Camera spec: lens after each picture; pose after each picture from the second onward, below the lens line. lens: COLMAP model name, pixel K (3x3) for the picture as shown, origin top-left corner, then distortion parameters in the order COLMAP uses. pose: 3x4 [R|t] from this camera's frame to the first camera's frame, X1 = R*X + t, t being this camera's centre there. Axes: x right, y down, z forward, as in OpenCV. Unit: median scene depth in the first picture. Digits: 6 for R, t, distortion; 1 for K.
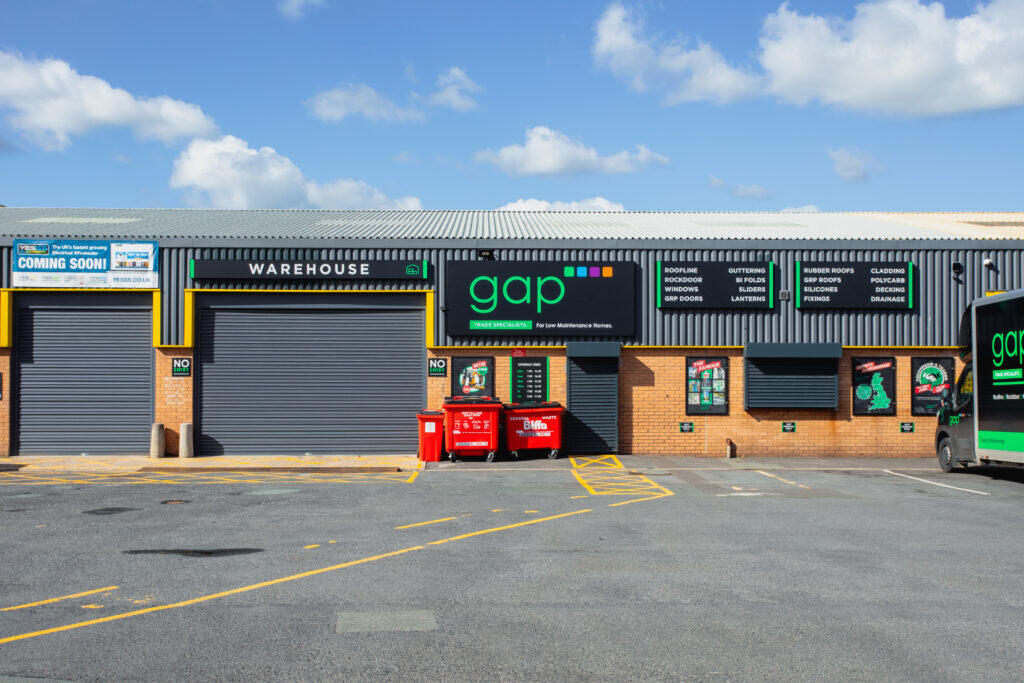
lens RADIAL K [[1155.3, 0, 510.3], [0, 1155.3, 339.2], [0, 0, 1]] dist [0.043354, 0.000000]
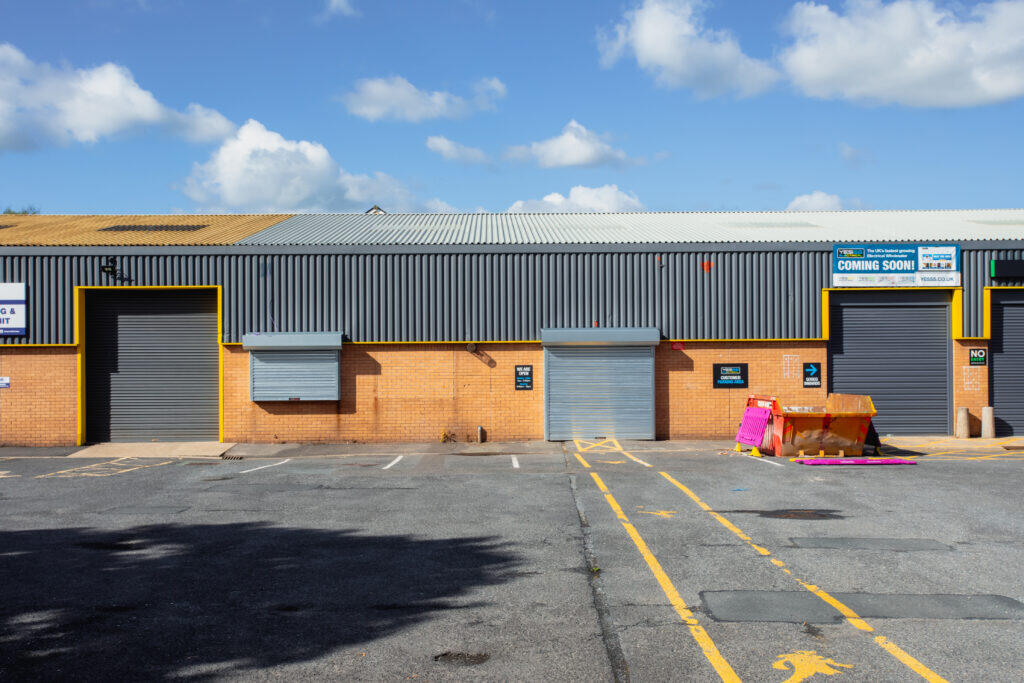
lens RADIAL K [[1155.3, 0, 547.4], [0, 1155.3, 303.4], [0, 0, 1]] dist [0.043354, 0.000000]
pose [[0.999690, -0.007928, 0.023601, -0.725122], [0.008565, 0.999599, -0.026999, -0.000814], [-0.023377, 0.027192, 0.999357, -0.109553]]
